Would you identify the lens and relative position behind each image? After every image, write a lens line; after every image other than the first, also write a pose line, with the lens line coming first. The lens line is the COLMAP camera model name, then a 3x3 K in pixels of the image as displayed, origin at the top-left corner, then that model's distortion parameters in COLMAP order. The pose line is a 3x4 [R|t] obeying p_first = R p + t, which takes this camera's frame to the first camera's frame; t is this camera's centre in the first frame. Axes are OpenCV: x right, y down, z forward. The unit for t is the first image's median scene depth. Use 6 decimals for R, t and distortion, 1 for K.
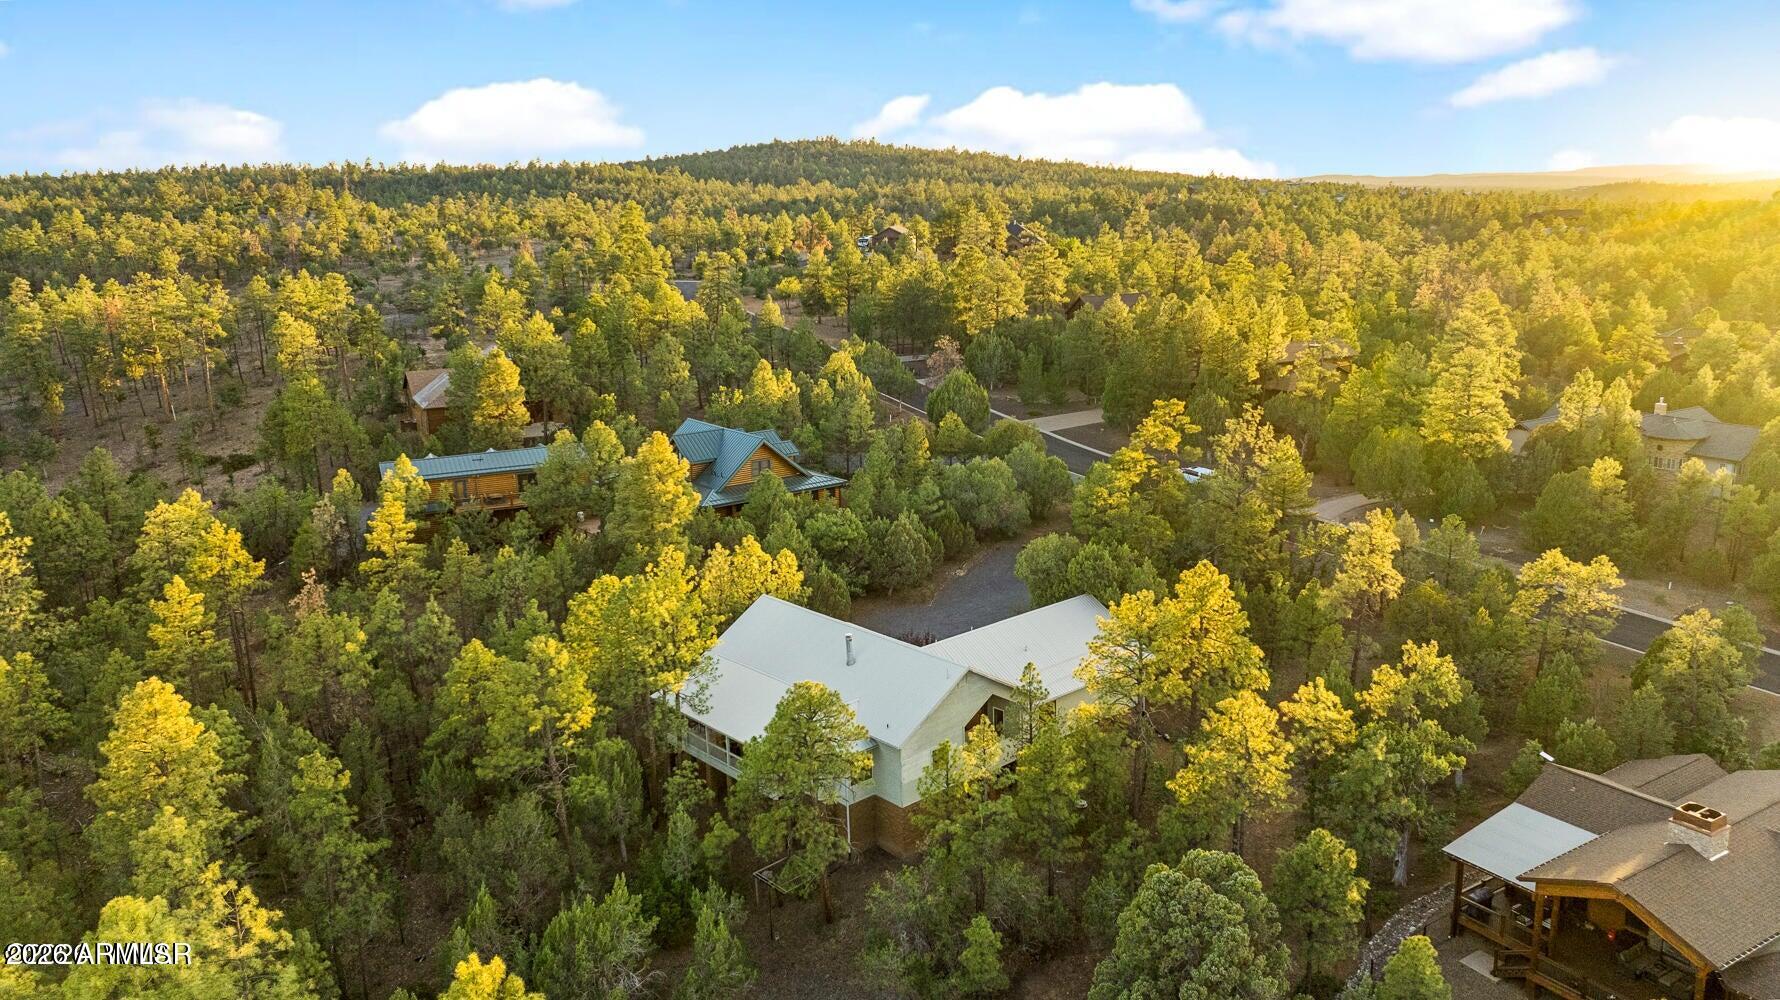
lens RADIAL K [[1313.5, 0, 890.0], [0, 1313.5, 500.0], [0, 0, 1]] dist [-0.007095, 0.007707]
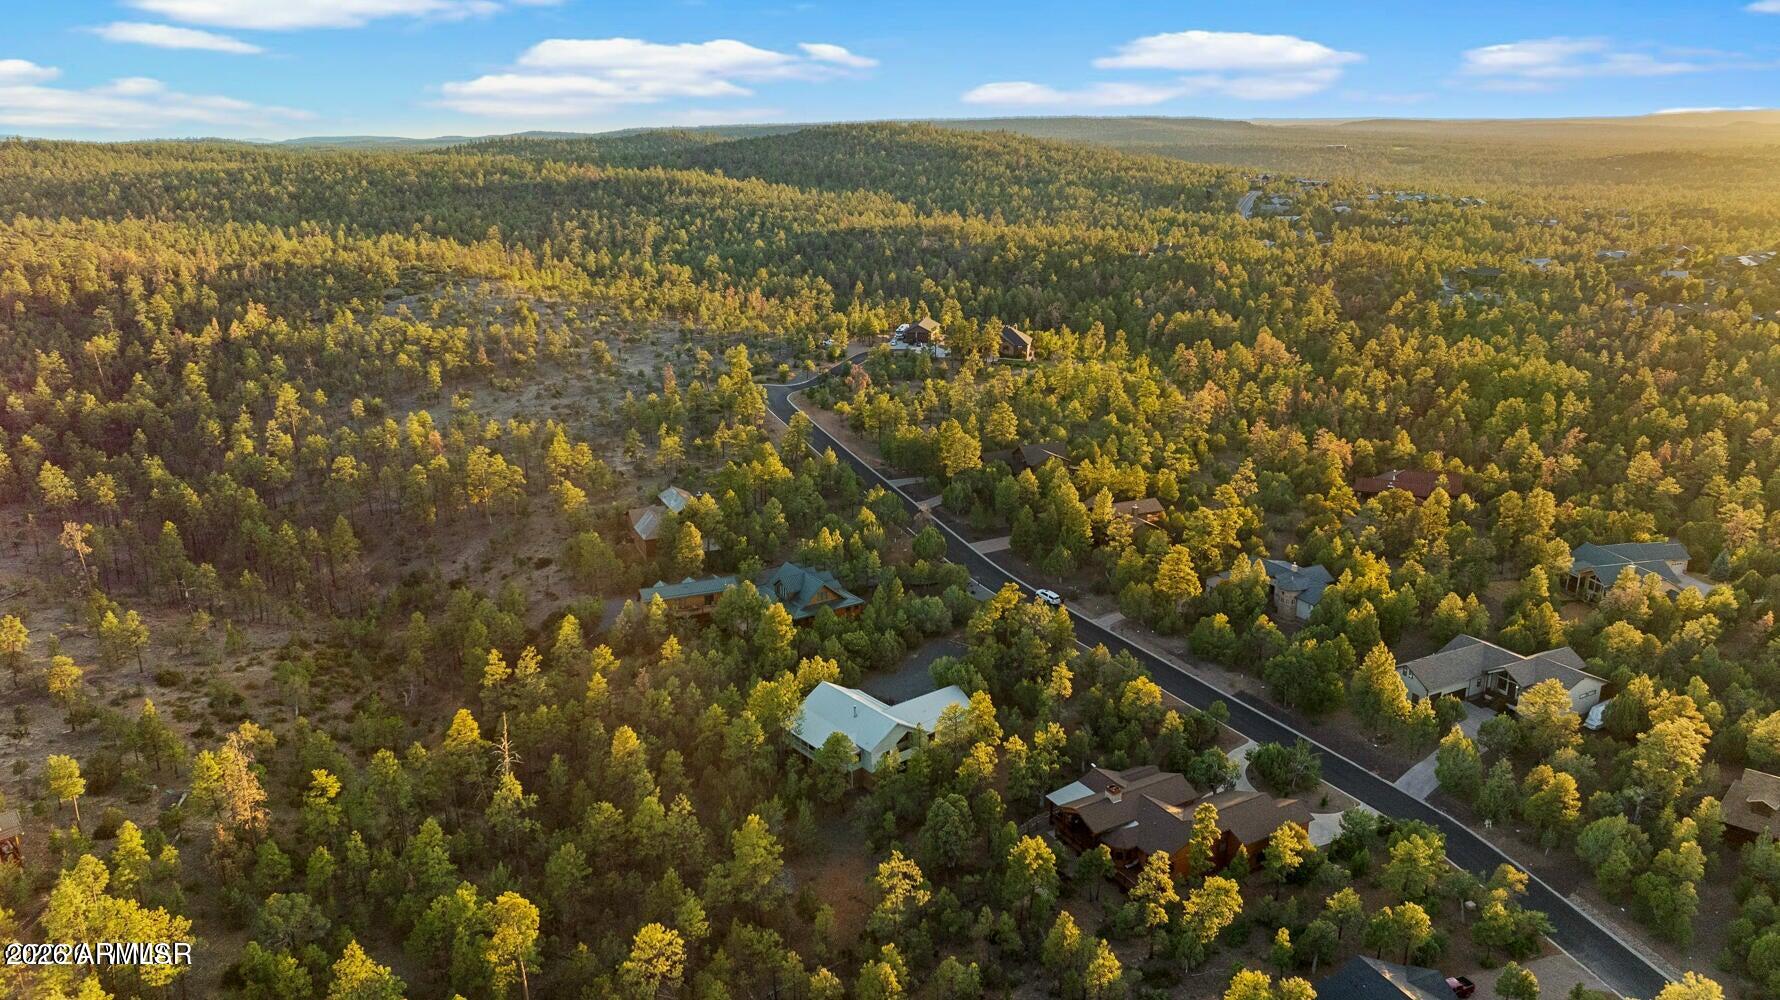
lens RADIAL K [[1313.5, 0, 890.0], [0, 1313.5, 500.0], [0, 0, 1]] dist [-0.007095, 0.007707]
pose [[0.998720, 0.027816, -0.042252, 0.136313], [-0.024898, 0.997368, 0.068093, -0.482146], [0.044035, -0.066954, 0.996784, -1.567435]]
